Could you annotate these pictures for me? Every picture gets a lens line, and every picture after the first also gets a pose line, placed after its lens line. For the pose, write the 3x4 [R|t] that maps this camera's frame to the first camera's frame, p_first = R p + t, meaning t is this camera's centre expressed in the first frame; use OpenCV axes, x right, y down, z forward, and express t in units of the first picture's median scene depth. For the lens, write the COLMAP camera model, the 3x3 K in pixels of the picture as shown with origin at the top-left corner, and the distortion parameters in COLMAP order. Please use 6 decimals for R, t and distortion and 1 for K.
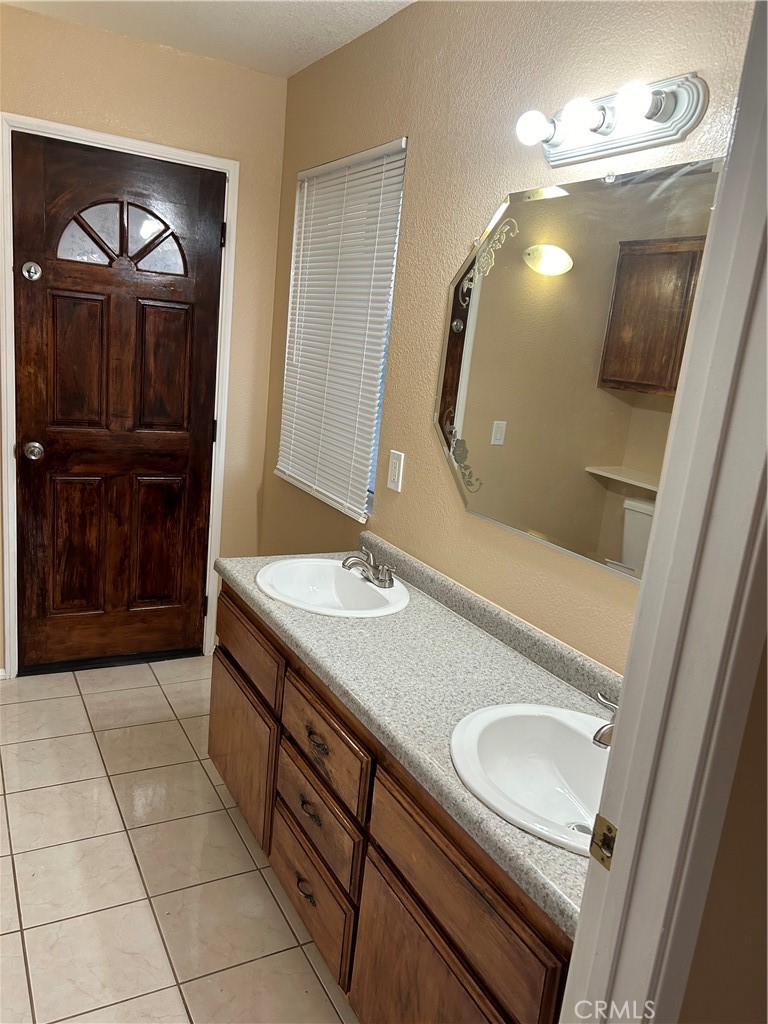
lens RADIAL K [[776.1, 0, 384.3], [0, 776.1, 512.6], [0, 0, 1]] dist [0.032934, -0.023582]
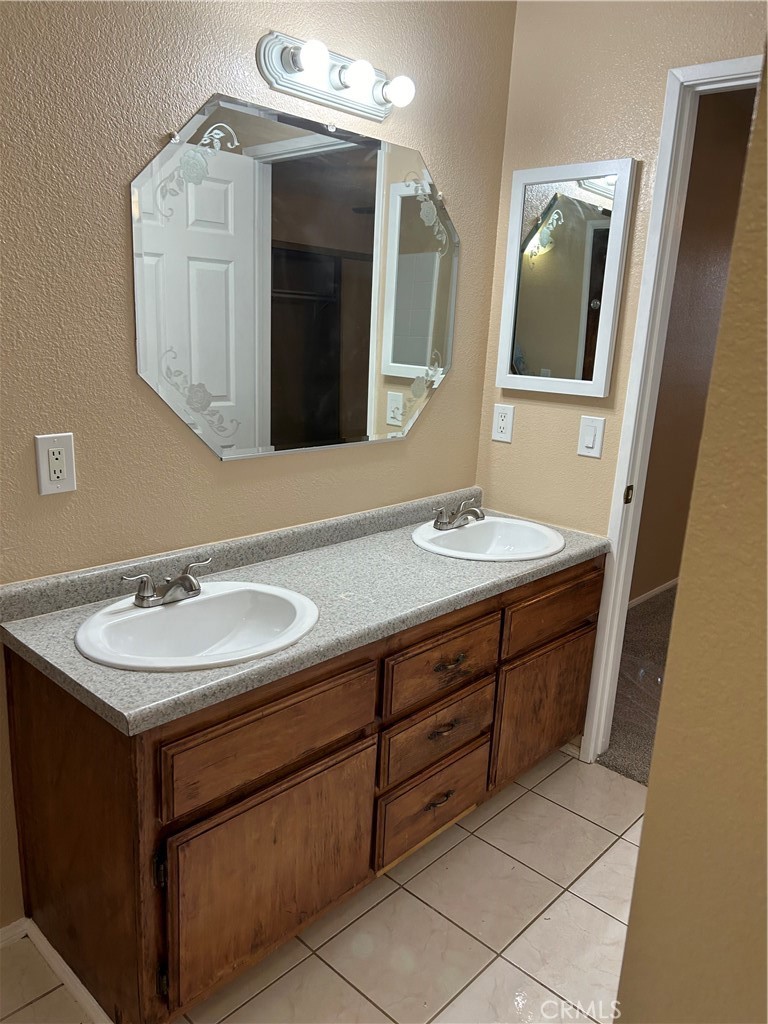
lens RADIAL K [[776.1, 0, 384.0], [0, 776.1, 515.3], [0, 0, 1]] dist [0.032934, -0.023582]
pose [[-0.312779, -0.345766, 0.884655, -0.929868], [0.126369, 0.907958, 0.399553, -0.337459], [-0.941382, 0.236765, -0.240296, 1.273425]]
